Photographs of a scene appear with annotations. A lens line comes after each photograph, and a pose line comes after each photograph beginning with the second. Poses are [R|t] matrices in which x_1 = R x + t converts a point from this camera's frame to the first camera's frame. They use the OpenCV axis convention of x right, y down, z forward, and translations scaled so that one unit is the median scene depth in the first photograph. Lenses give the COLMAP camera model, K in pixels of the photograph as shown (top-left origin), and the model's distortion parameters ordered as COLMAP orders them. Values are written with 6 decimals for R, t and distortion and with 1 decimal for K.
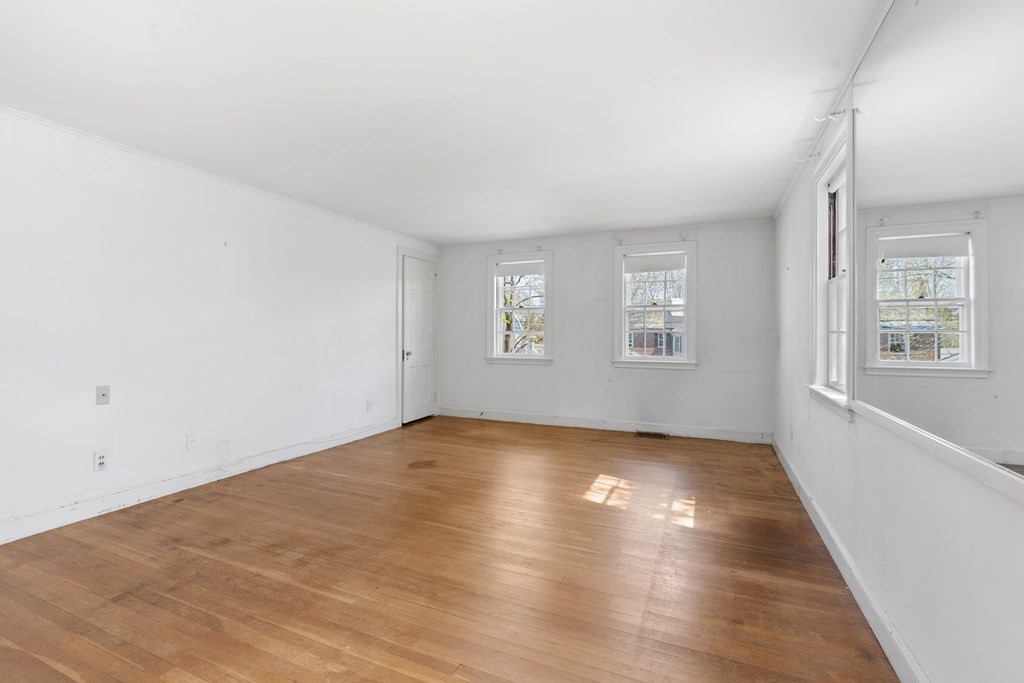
lens RADIAL K [[461.6, 0, 507.3], [0, 461.6, 337.3], [0, 0, 1]] dist [-0.003796, 0.000117]
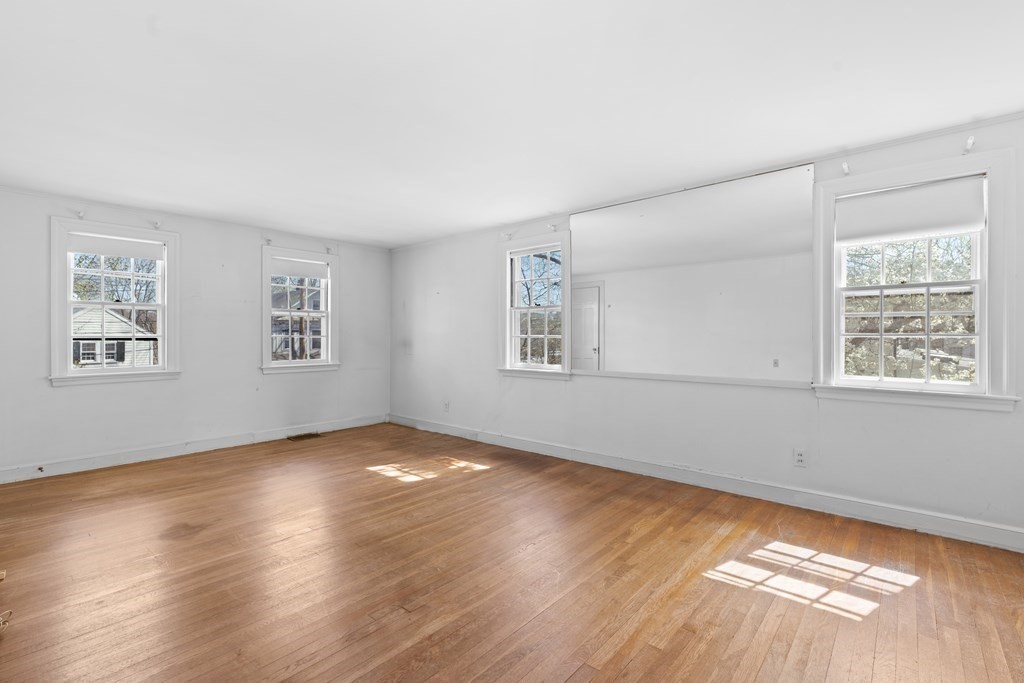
lens RADIAL K [[461.6, 0, 507.3], [0, 461.6, 337.3], [0, 0, 1]] dist [-0.003796, 0.000117]
pose [[0.300166, -0.002615, 0.953883, -0.560859], [0.010709, 0.999942, -0.000628, -0.004306], [-0.953827, 0.010403, 0.300177, 0.272882]]
